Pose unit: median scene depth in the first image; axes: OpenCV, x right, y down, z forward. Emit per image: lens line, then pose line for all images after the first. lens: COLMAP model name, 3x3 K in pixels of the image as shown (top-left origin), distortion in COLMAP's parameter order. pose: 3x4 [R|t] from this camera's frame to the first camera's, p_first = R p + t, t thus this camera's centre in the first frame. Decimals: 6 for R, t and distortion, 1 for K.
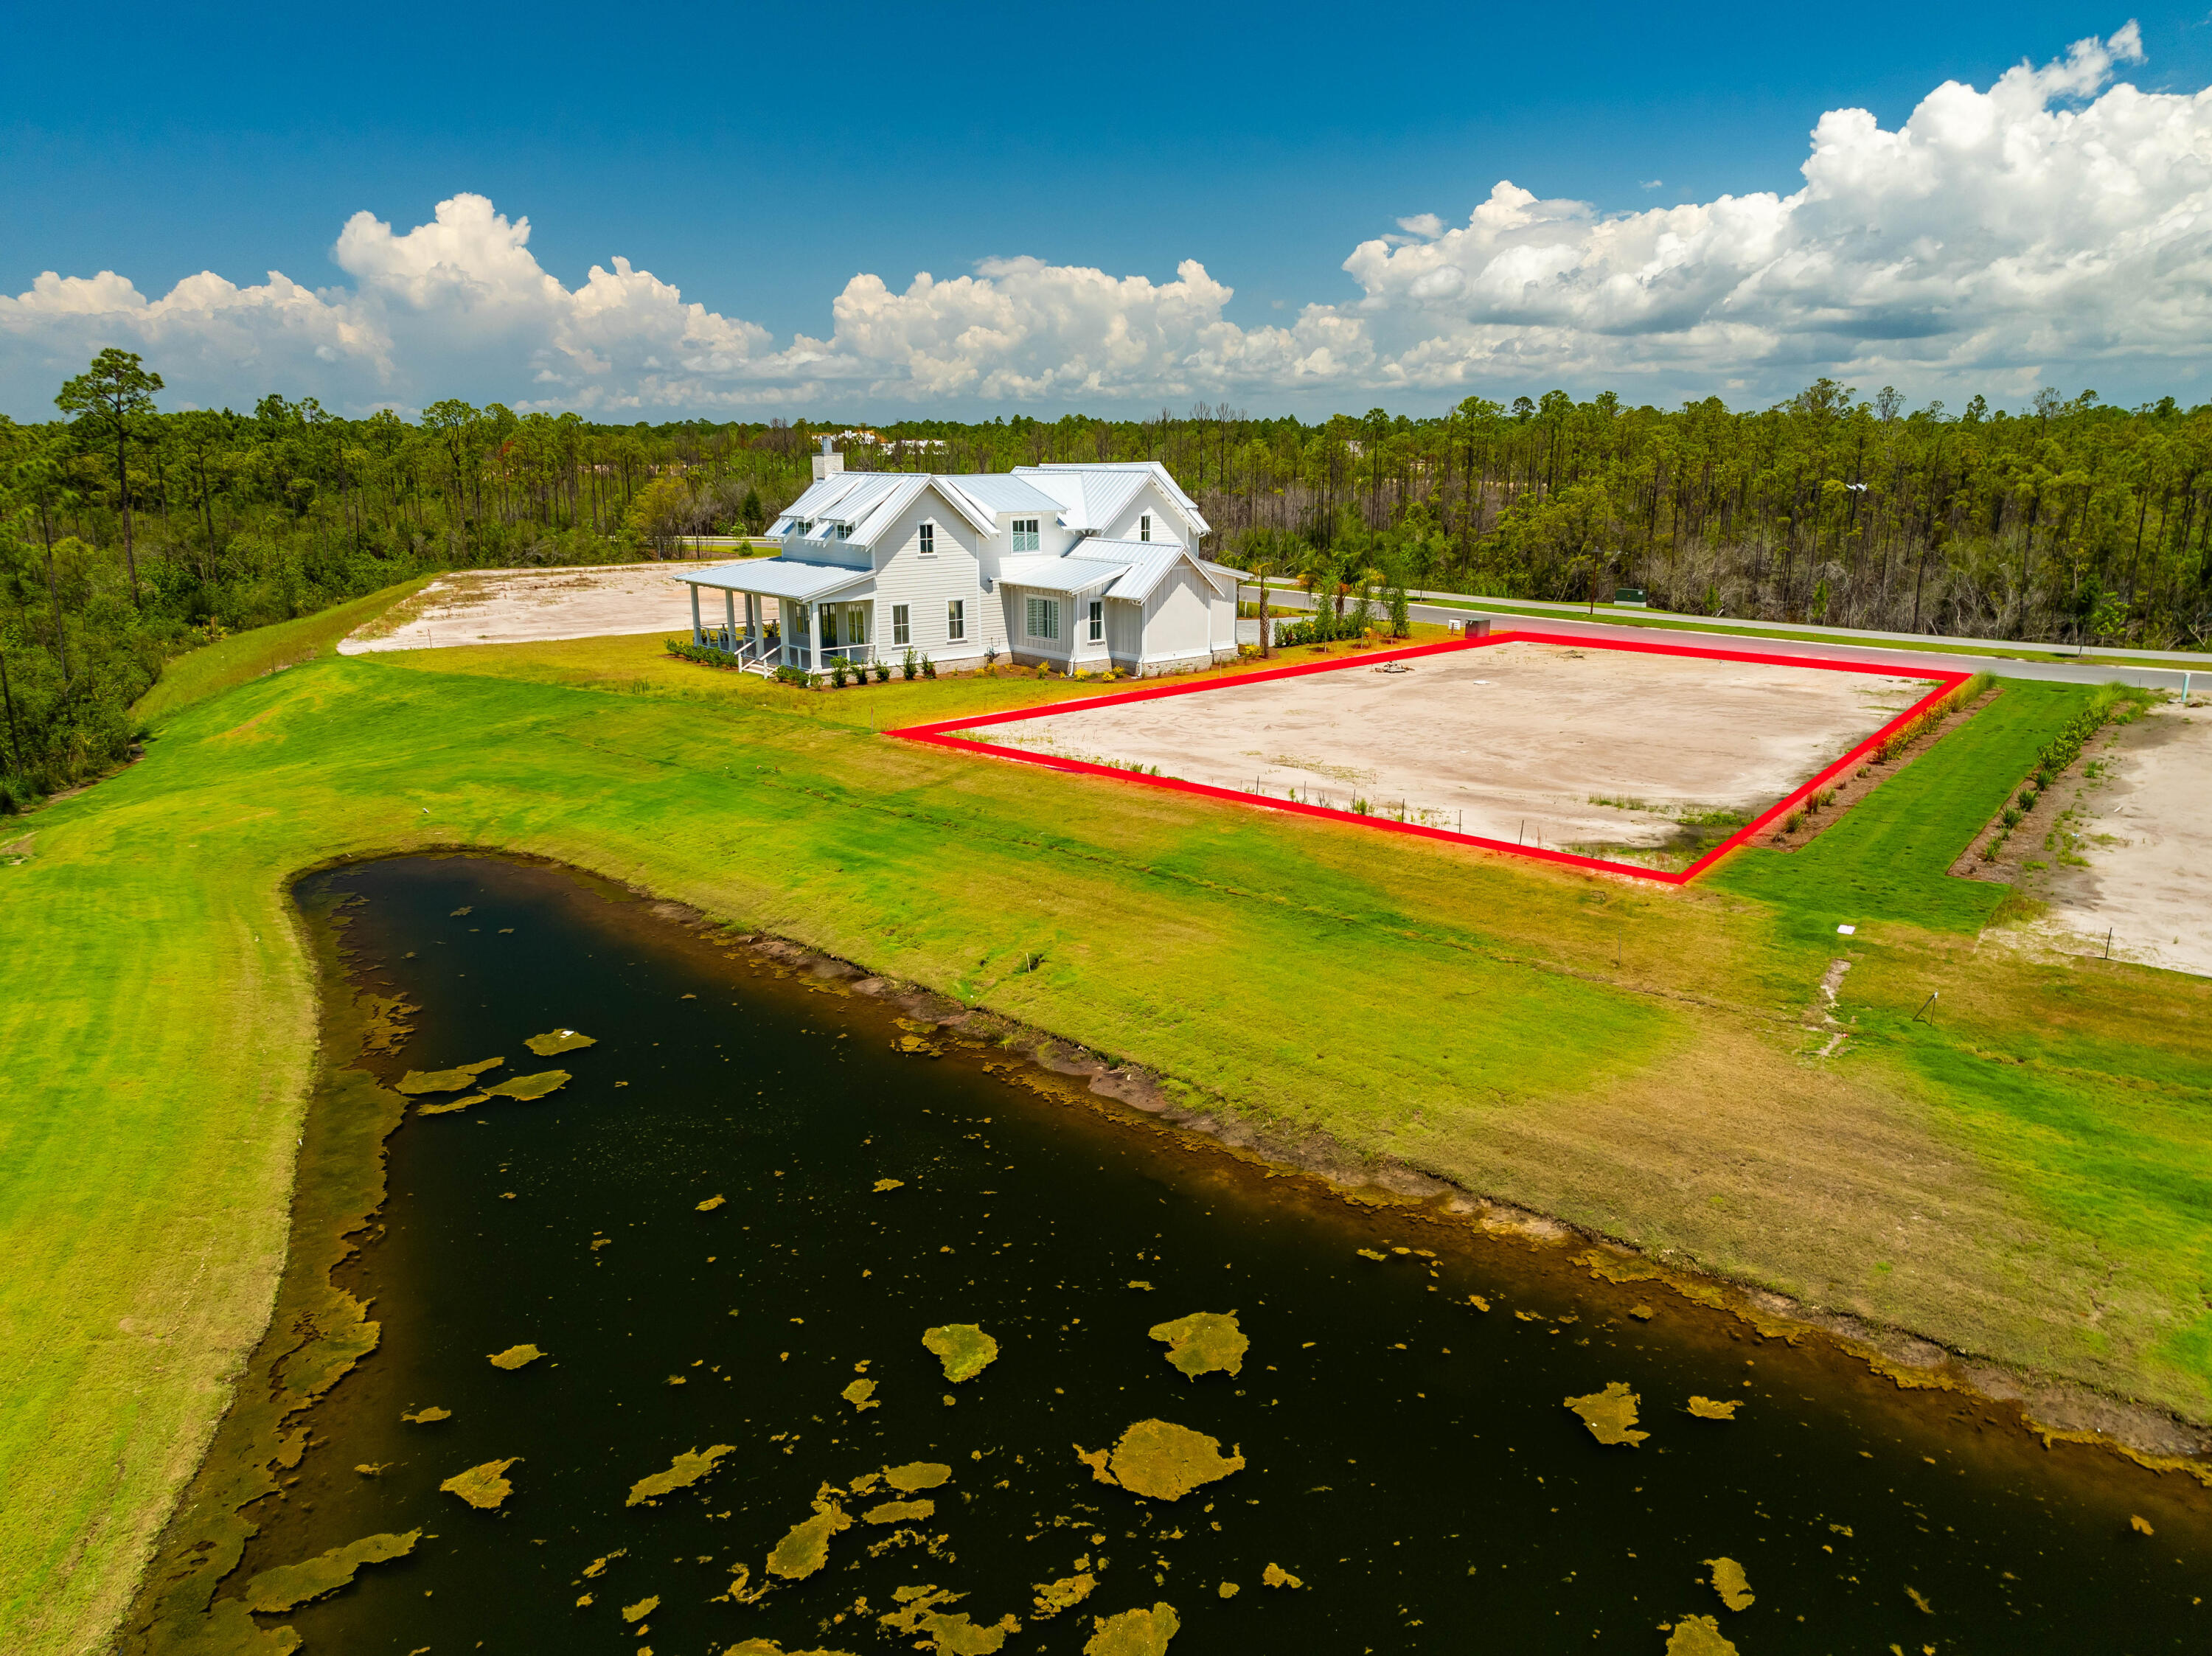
lens RADIAL K [[1565.7, 0, 1110.1], [0, 1565.7, 824.9], [0, 0, 1]] dist [0.004832, -0.008727]
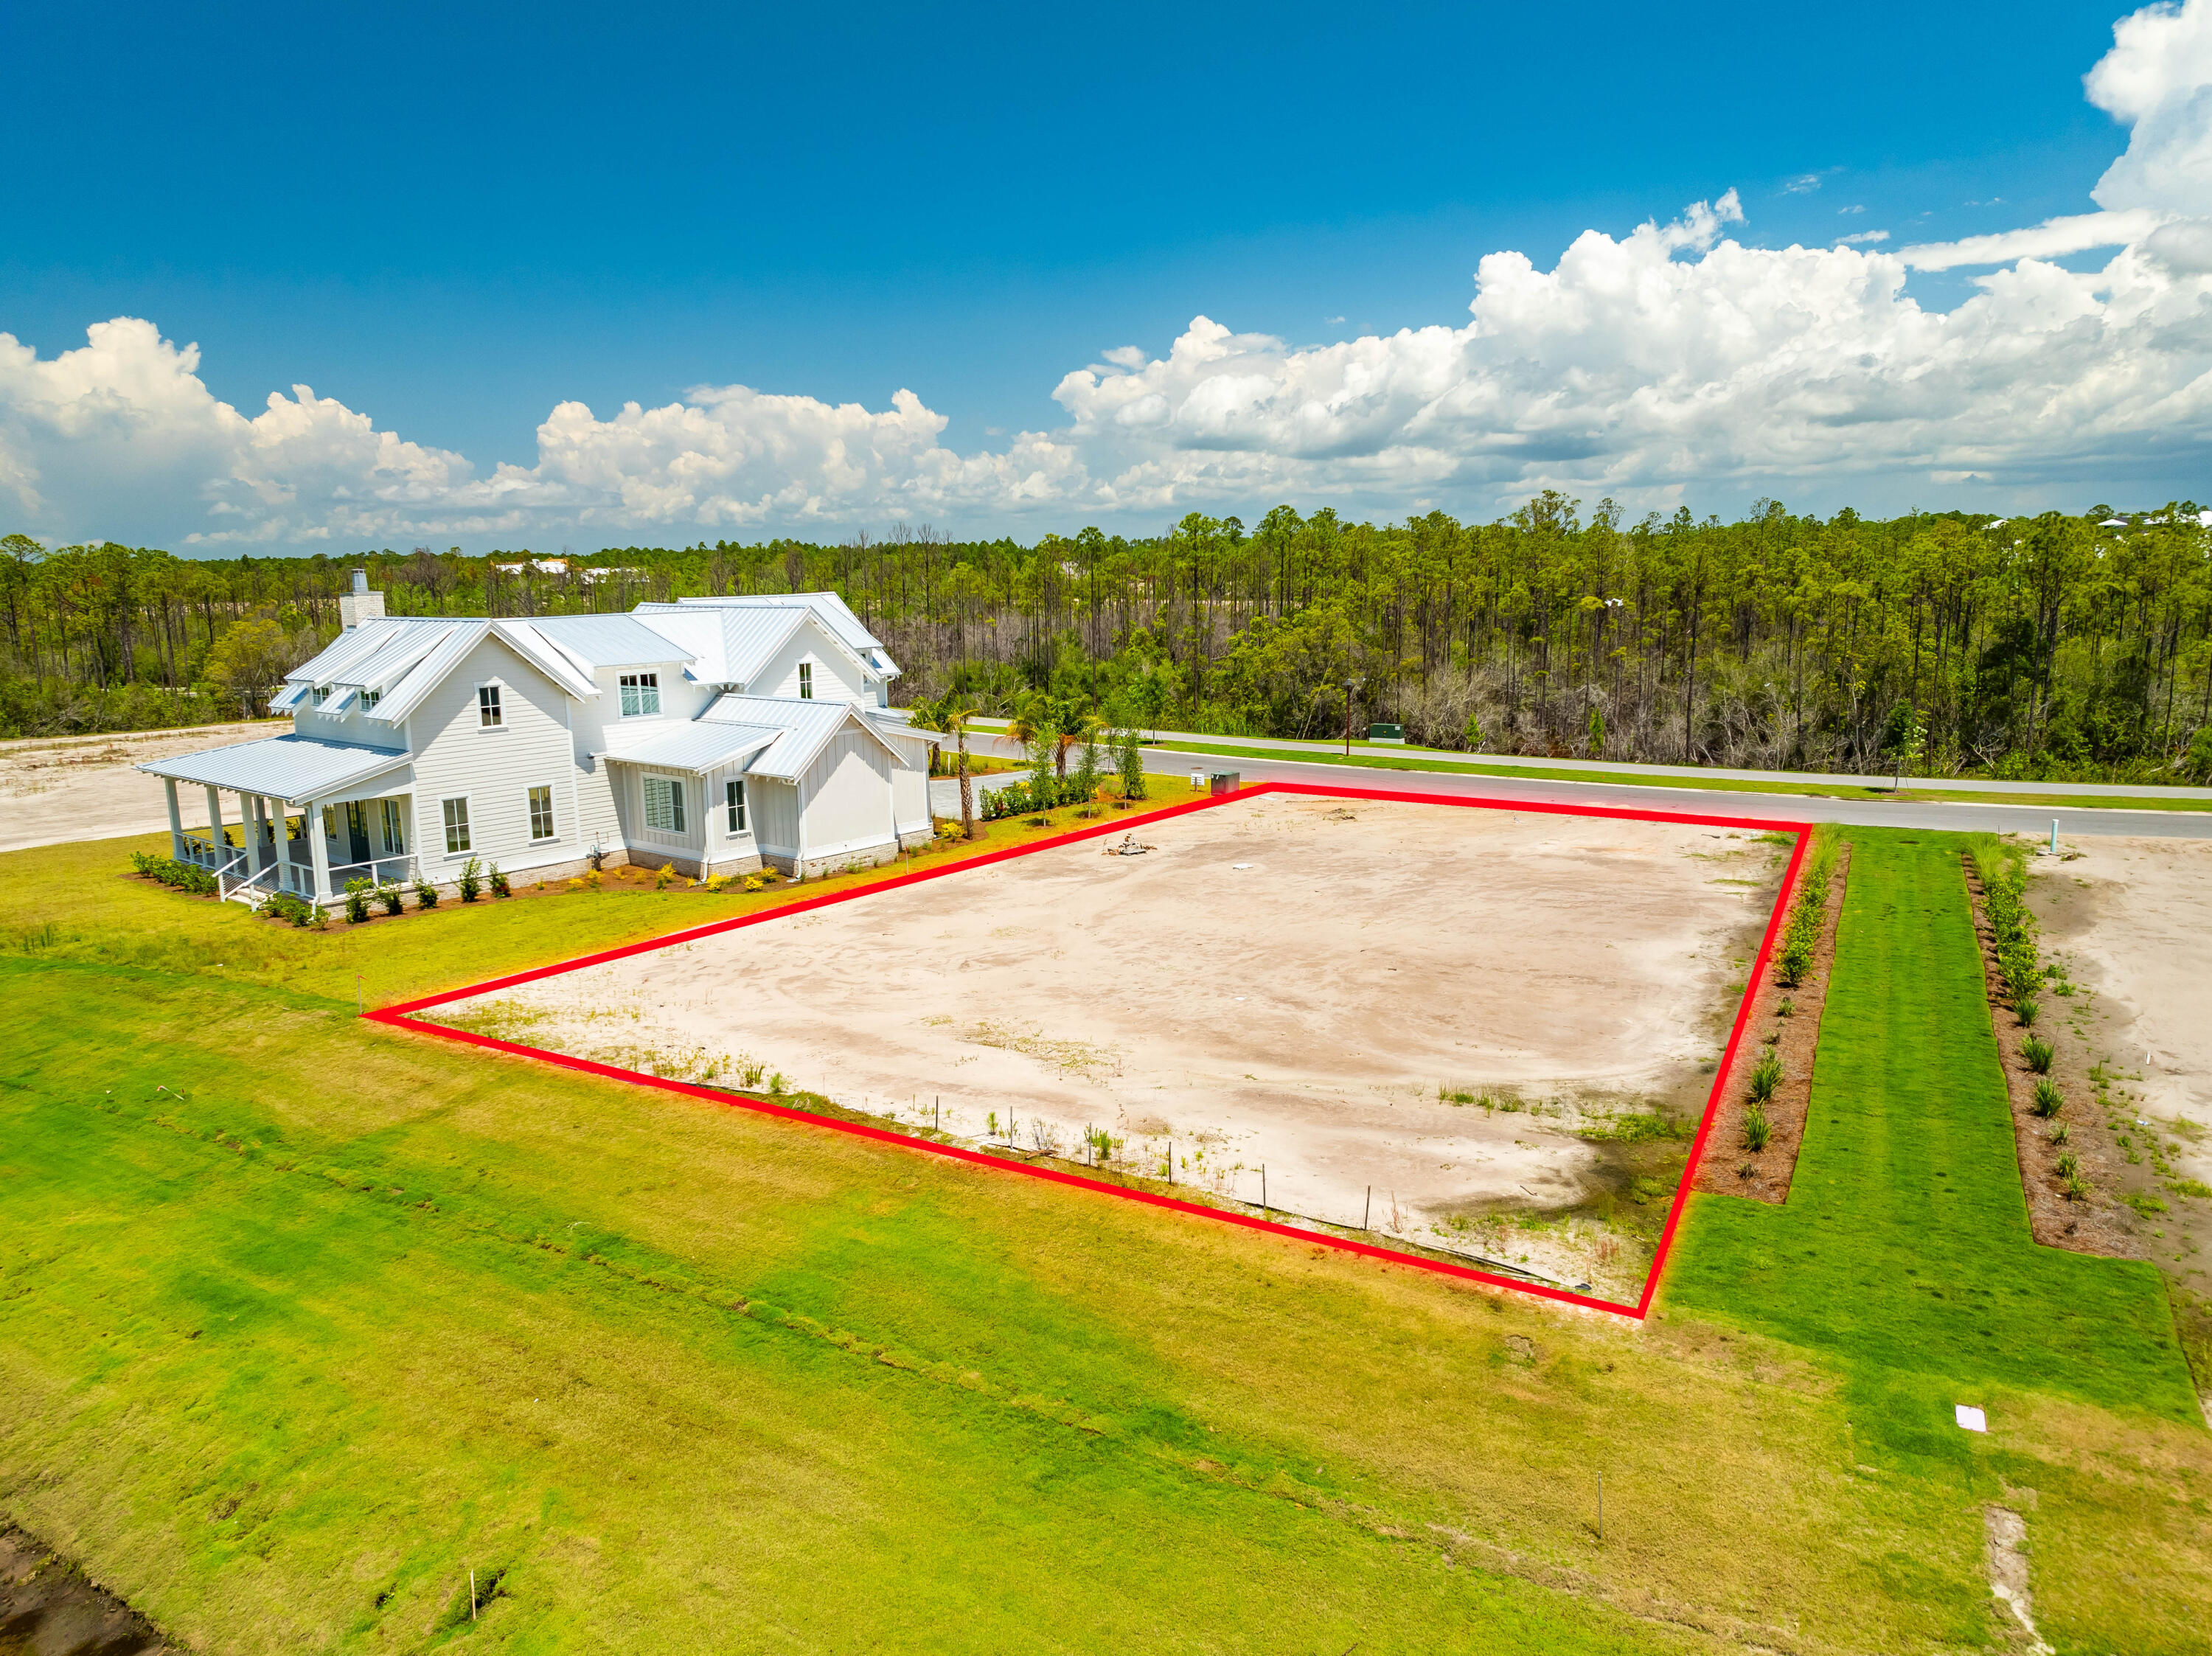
lens RADIAL K [[1544.5, 0, 1101.8], [0, 1544.5, 828.2], [0, 0, 1]] dist [-0.006807, -0.005992]
pose [[0.985601, -0.042993, 0.163531, 0.041815], [0.054344, 0.996366, -0.065581, -0.062183], [-0.160117, 0.073523, 0.984356, 0.247376]]
